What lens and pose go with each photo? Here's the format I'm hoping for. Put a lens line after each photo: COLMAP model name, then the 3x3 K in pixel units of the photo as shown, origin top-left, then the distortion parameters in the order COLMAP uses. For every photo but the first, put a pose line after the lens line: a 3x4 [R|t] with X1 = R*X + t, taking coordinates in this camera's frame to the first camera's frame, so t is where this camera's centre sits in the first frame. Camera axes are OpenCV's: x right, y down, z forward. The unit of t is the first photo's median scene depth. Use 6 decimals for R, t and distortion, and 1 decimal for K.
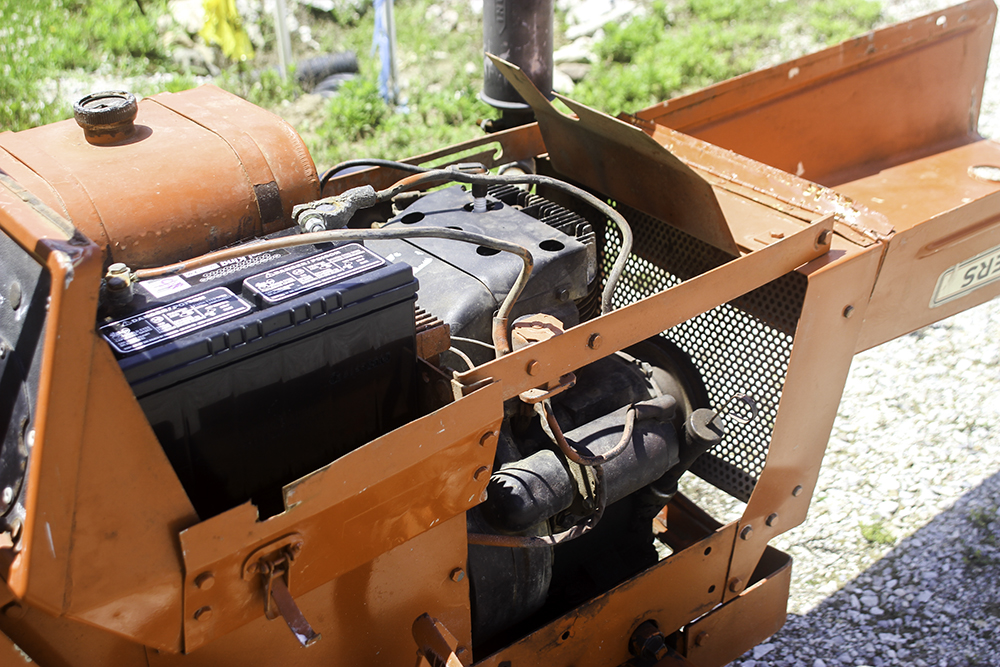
lens RADIAL K [[1319.4, 0, 498.6], [0, 1319.4, 334.2], [0, 0, 1]] dist [-0.103251, 0.000000]
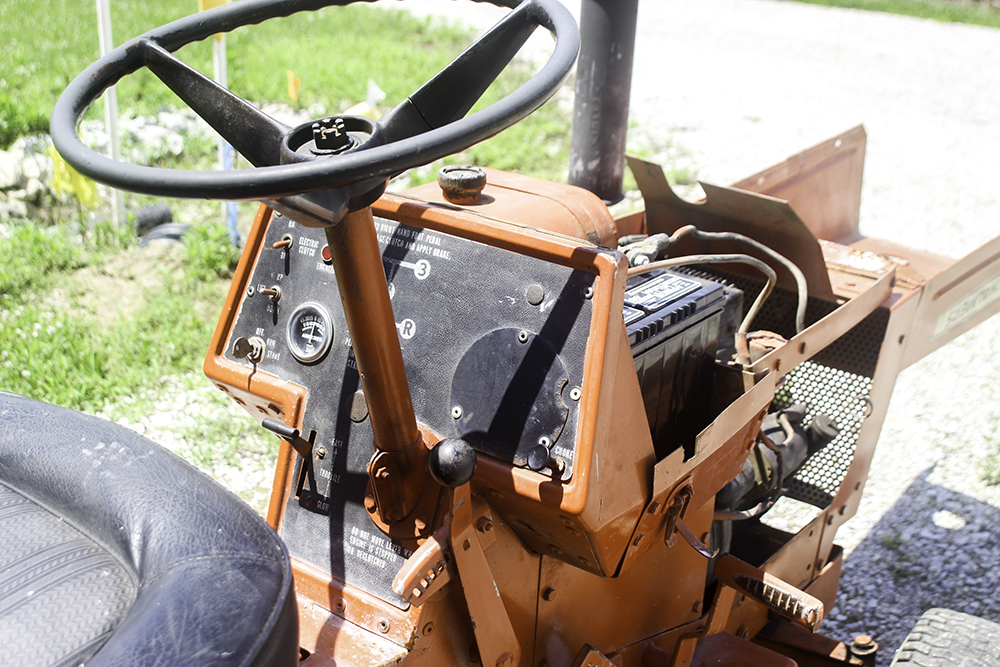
lens RADIAL K [[1319.4, 0, 502.6], [0, 1319.4, 333.1], [0, 0, 1]] dist [-0.103251, 0.000000]
pose [[0.965042, -0.039033, 0.259174, -0.320302], [0.071834, 0.990374, -0.118320, 0.071047], [-0.252060, 0.132801, 0.958556, -0.122817]]
